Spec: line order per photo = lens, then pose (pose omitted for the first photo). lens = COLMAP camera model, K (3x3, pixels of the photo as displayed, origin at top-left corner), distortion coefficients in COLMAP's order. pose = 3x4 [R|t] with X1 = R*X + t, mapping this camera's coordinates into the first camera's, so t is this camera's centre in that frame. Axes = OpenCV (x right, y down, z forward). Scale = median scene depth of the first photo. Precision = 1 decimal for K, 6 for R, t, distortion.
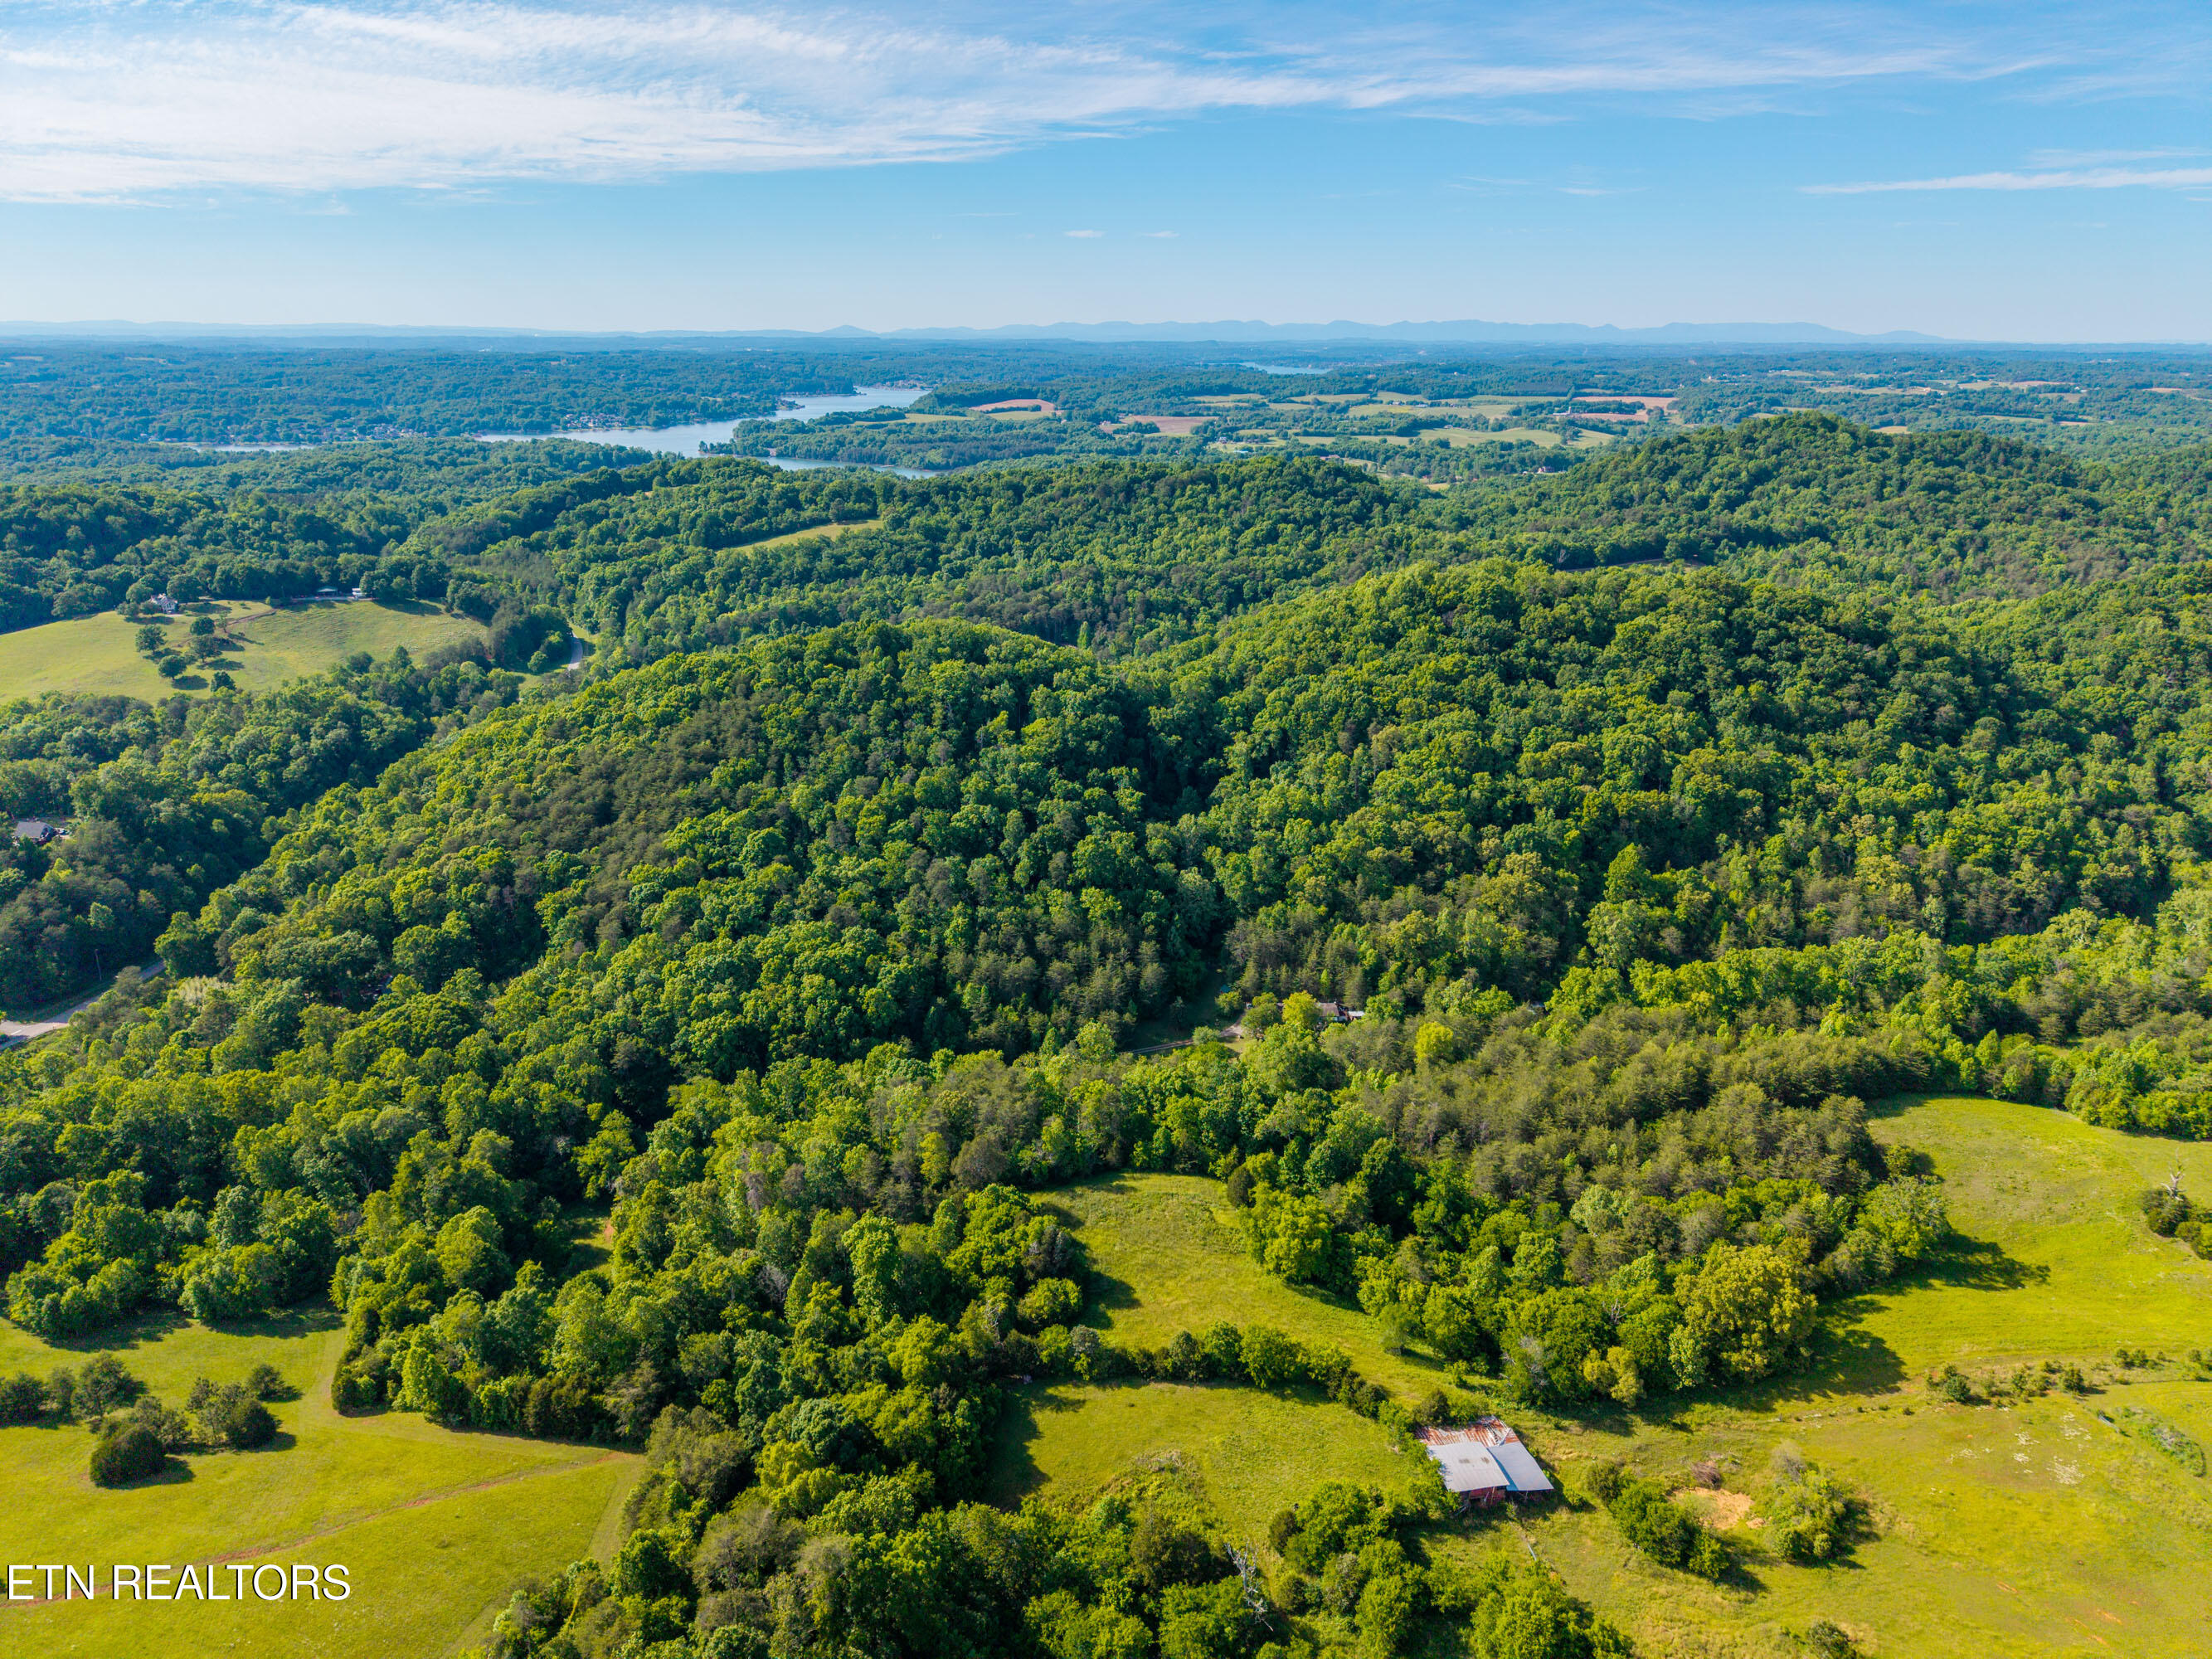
lens RADIAL K [[1478.0, 0, 1113.1], [0, 1478.0, 827.7], [0, 0, 1]] dist [0.034841, -0.043640]
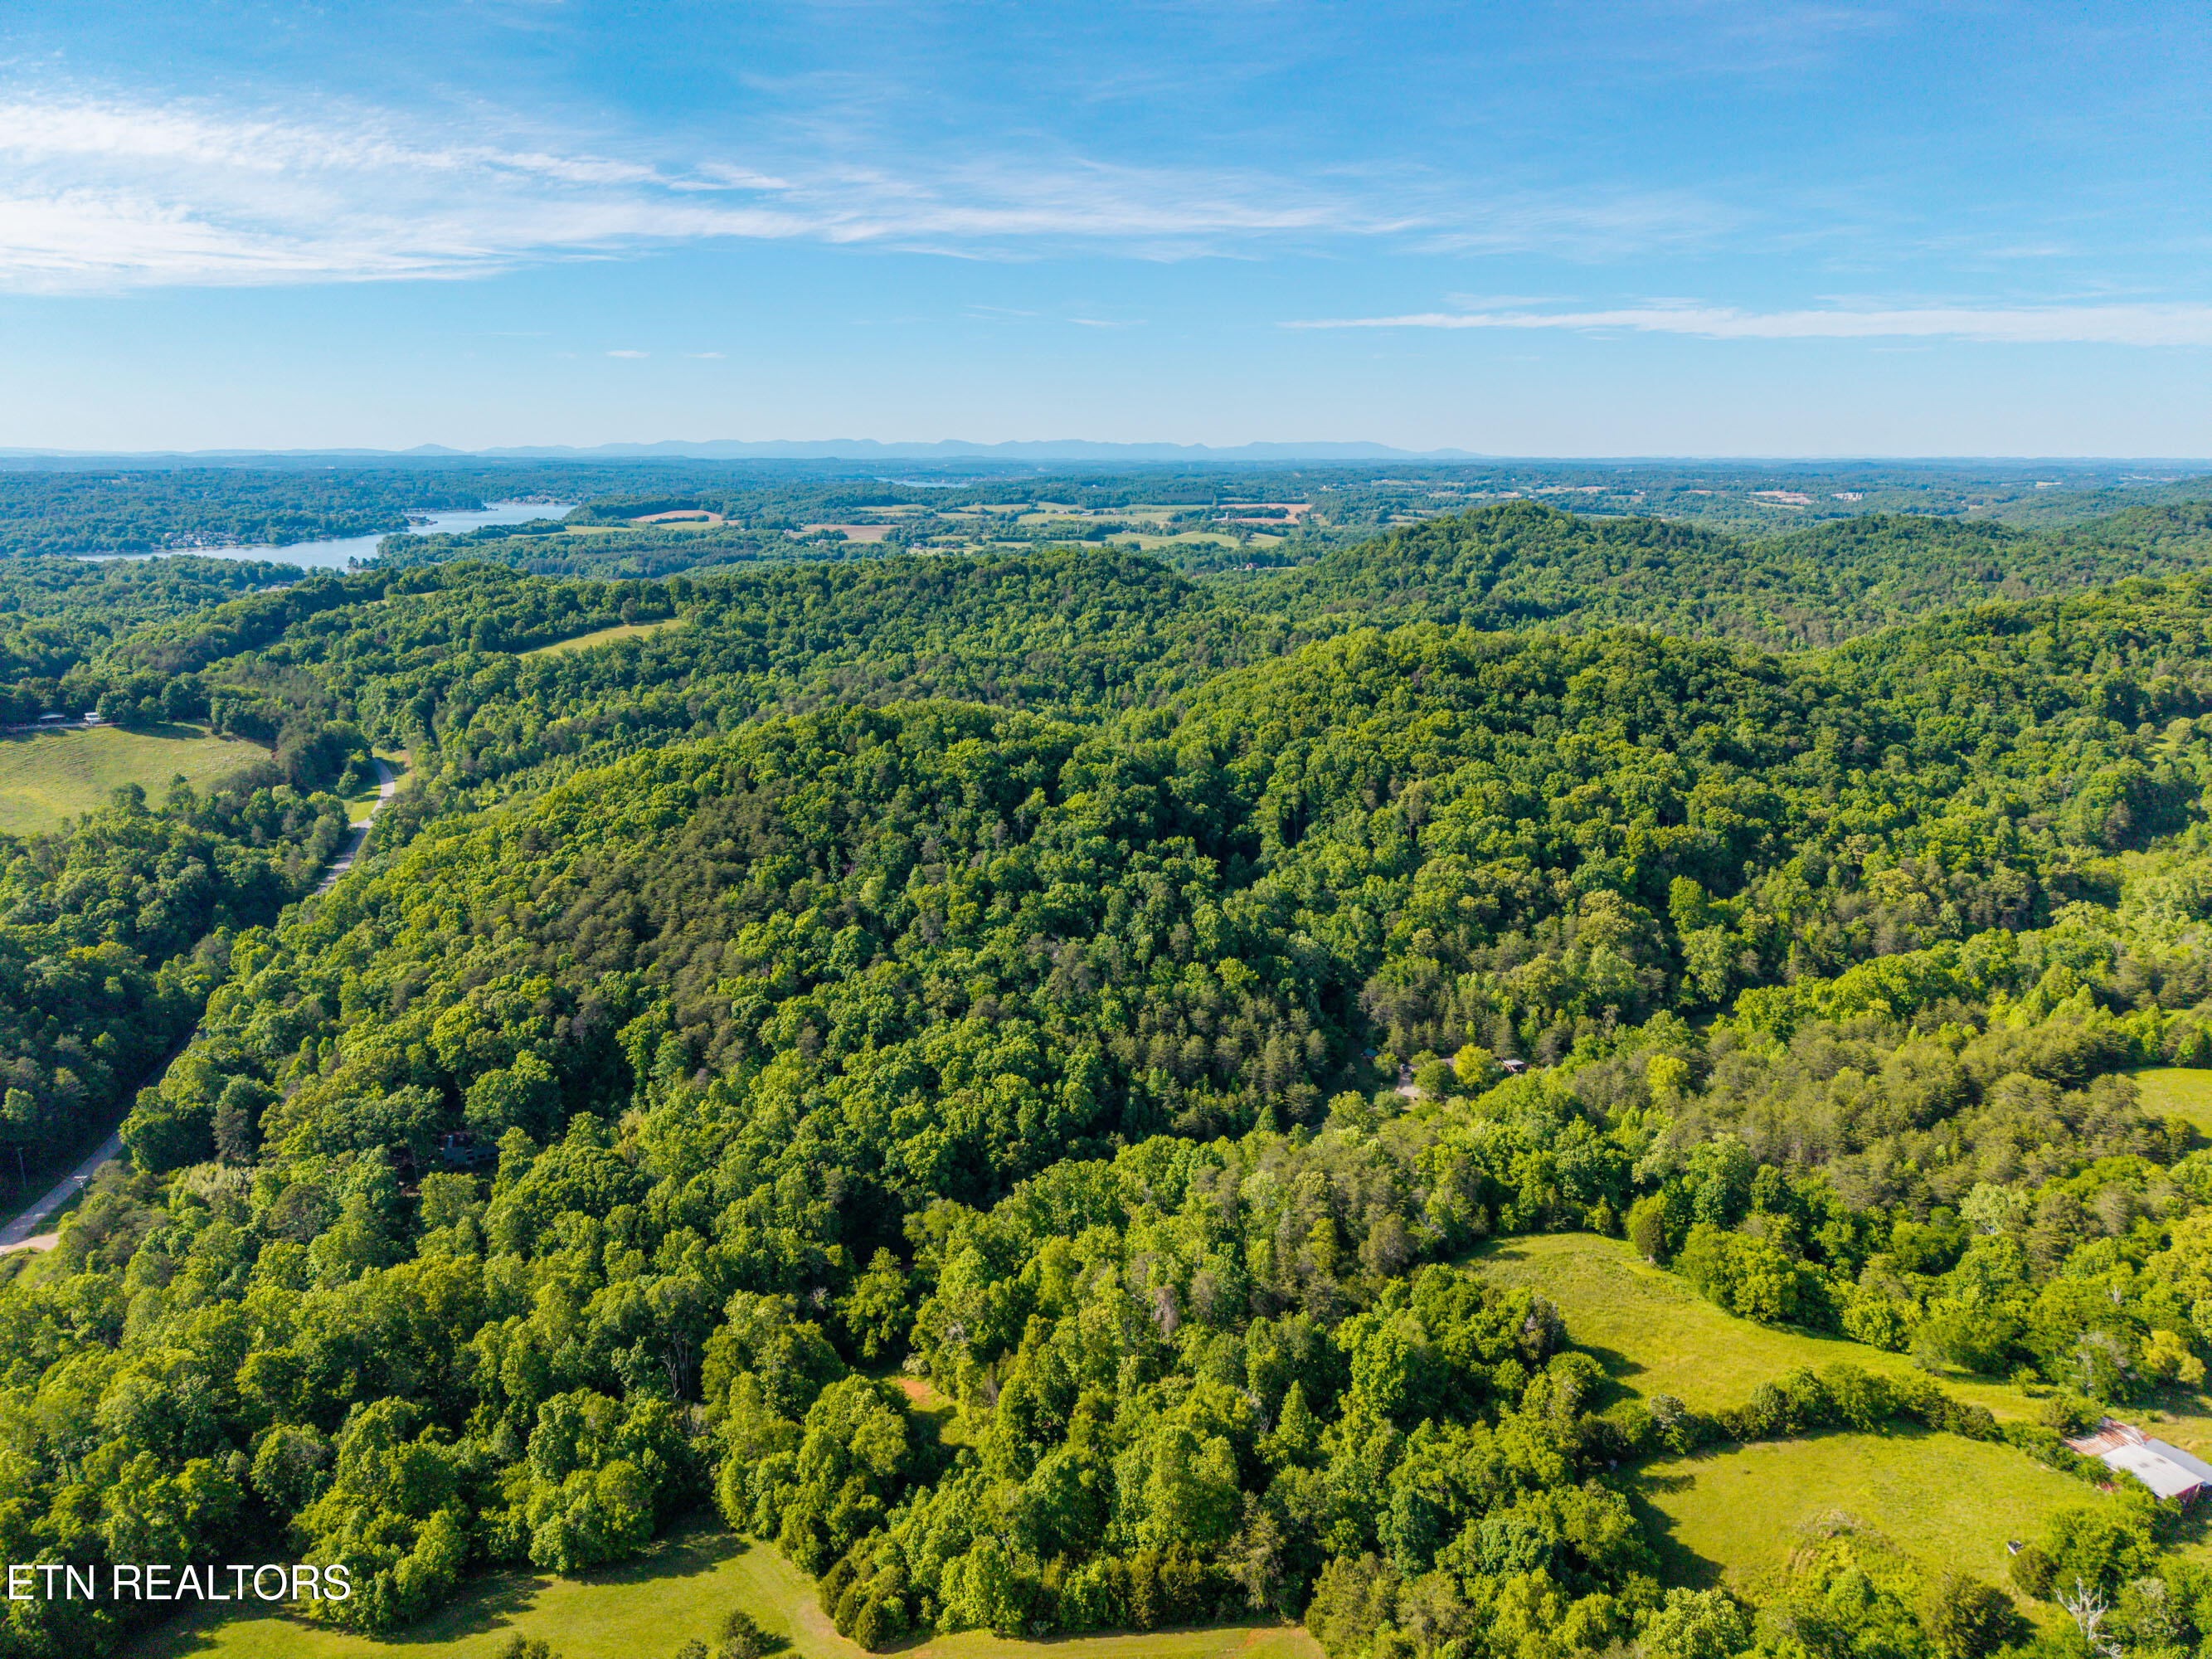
lens RADIAL K [[1481.2, 0, 1113.2], [0, 1481.2, 823.9], [0, 0, 1]] dist [0.010964, 0.000970]
pose [[0.968328, -0.064216, 0.241281, -0.241641], [0.082250, 0.994462, -0.065419, 0.008557], [-0.235744, 0.083192, 0.968248, 0.073951]]
